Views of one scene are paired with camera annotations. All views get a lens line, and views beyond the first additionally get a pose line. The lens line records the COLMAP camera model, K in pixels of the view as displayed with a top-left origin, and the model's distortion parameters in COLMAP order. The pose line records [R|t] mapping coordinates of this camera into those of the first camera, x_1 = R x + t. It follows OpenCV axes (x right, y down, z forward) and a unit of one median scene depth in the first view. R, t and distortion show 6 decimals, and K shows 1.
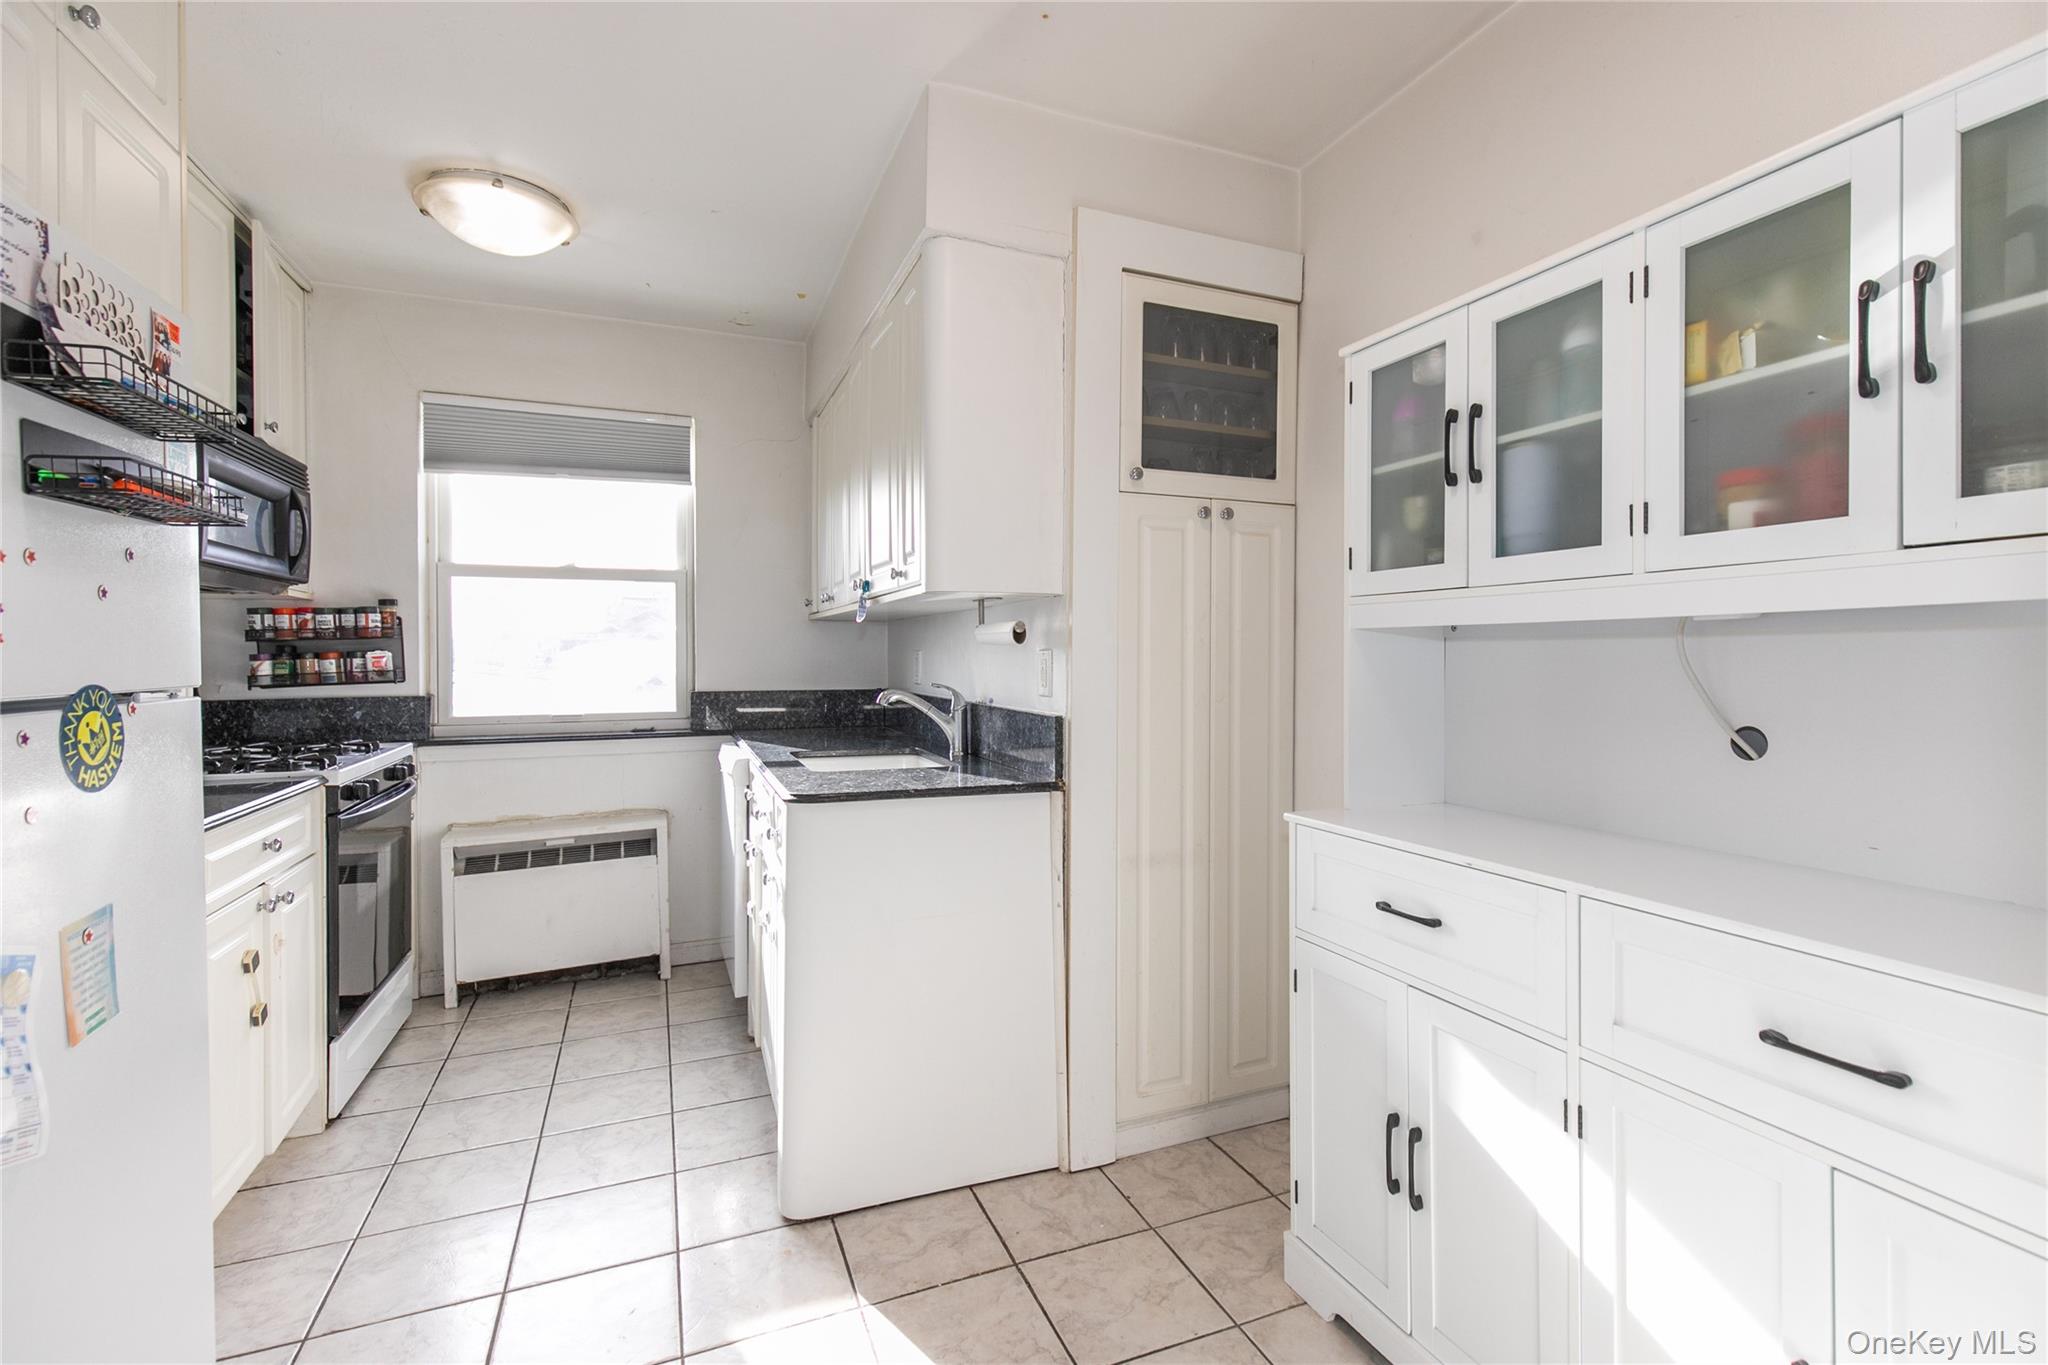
lens RADIAL K [[929.3, 0, 1042.5], [0, 929.3, 650.1], [0, 0, 1]] dist [0.006234, -0.000123]
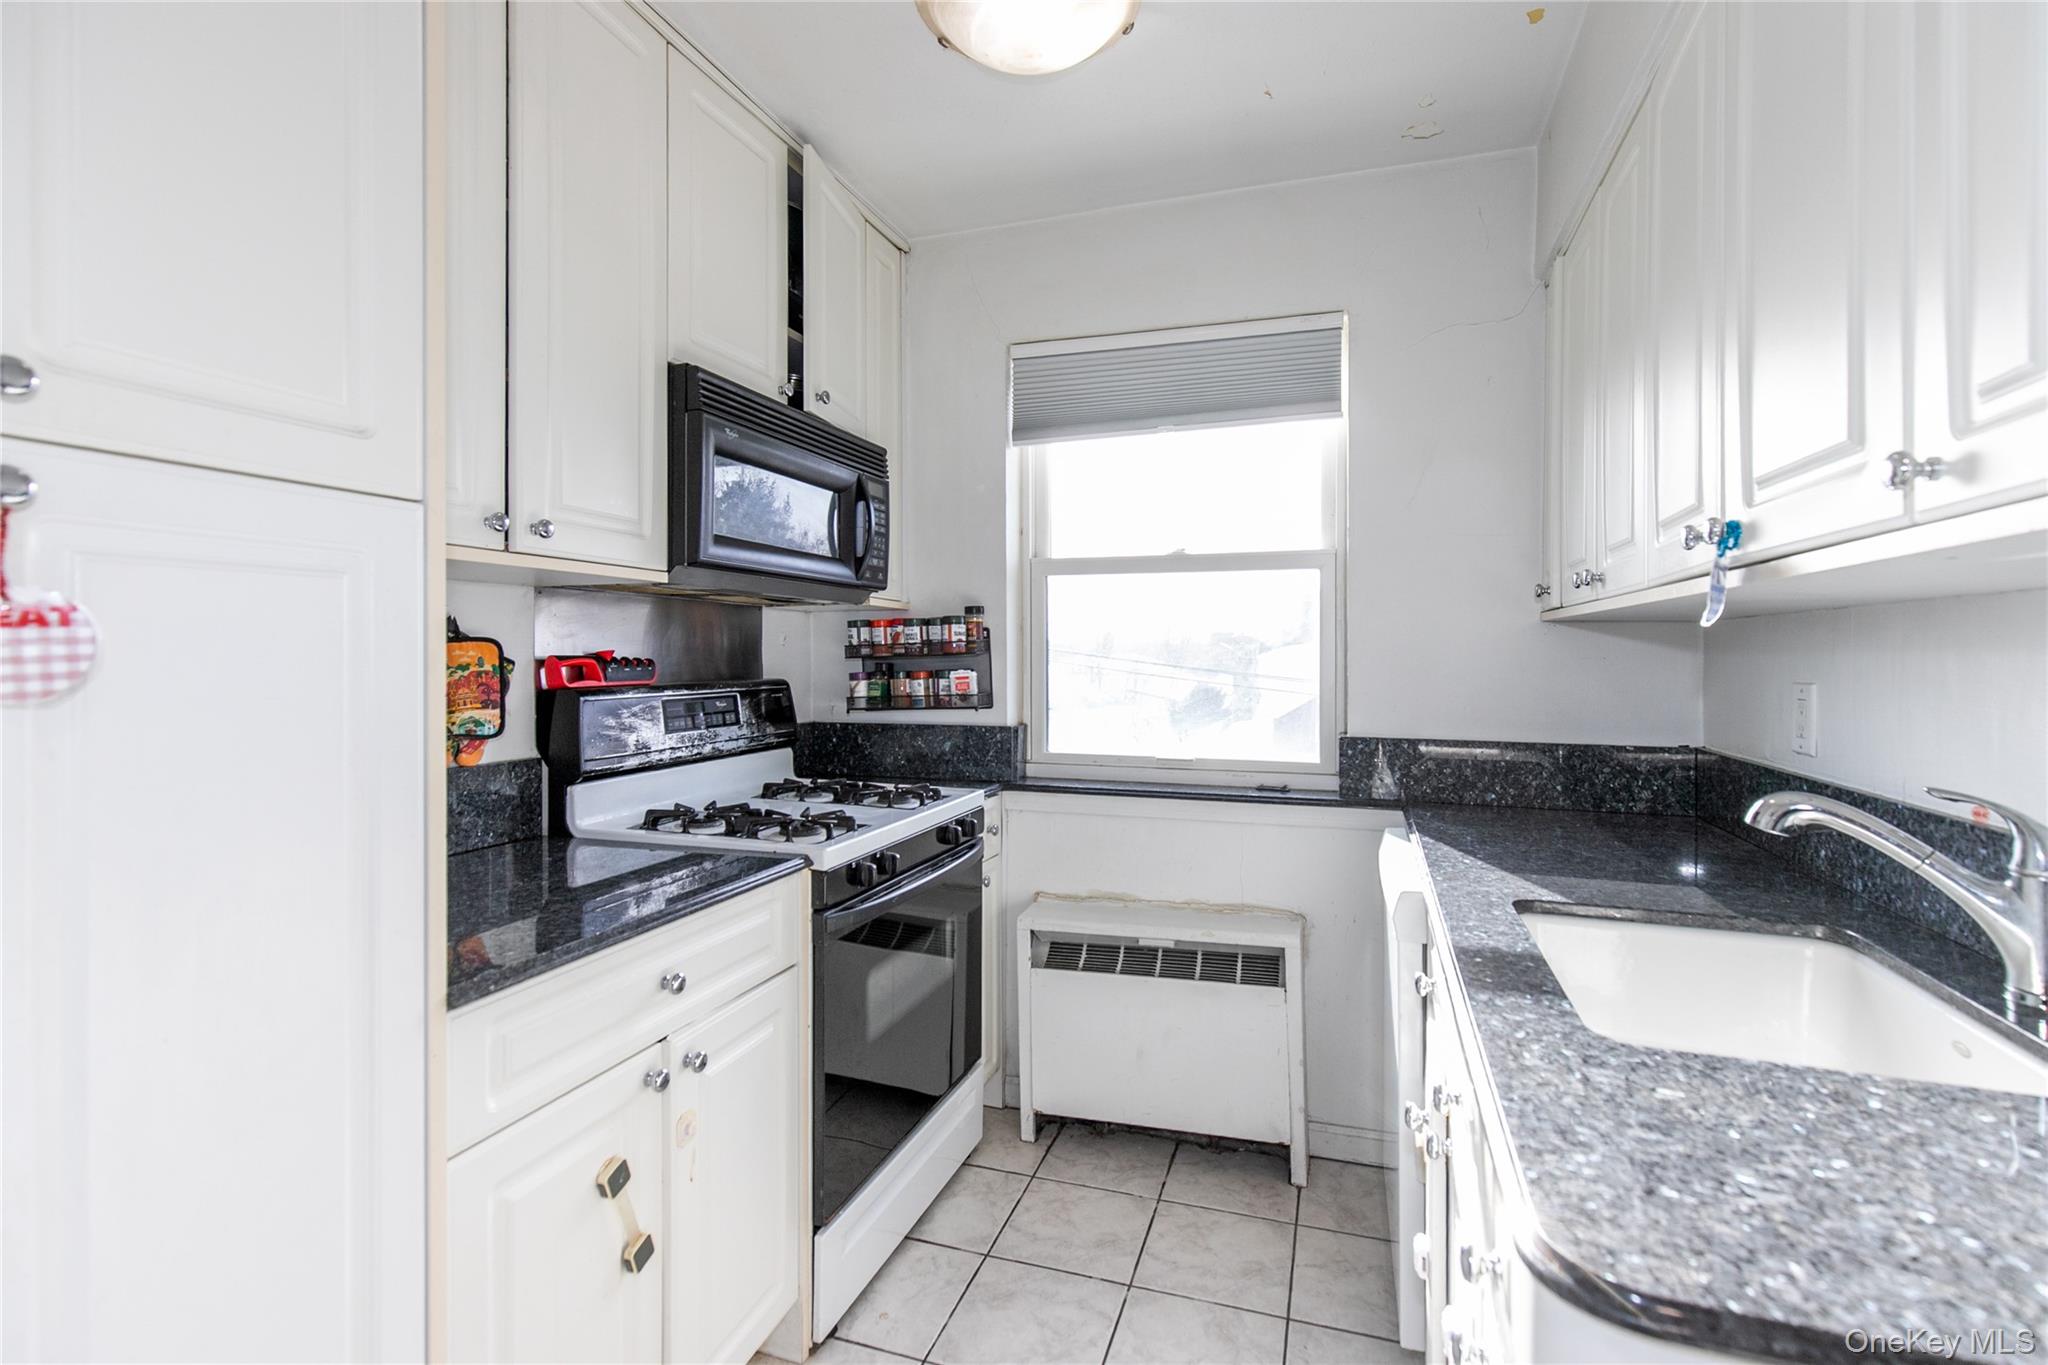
lens RADIAL K [[929.3, 0, 1042.5], [0, 929.3, 650.1], [0, 0, 1]] dist [0.006234, -0.000123]
pose [[0.755262, 0.001353, -0.655422, -0.129345], [-0.002018, 0.999998, -0.000262, -0.016664], [0.655420, 0.001521, 0.755263, 0.438188]]
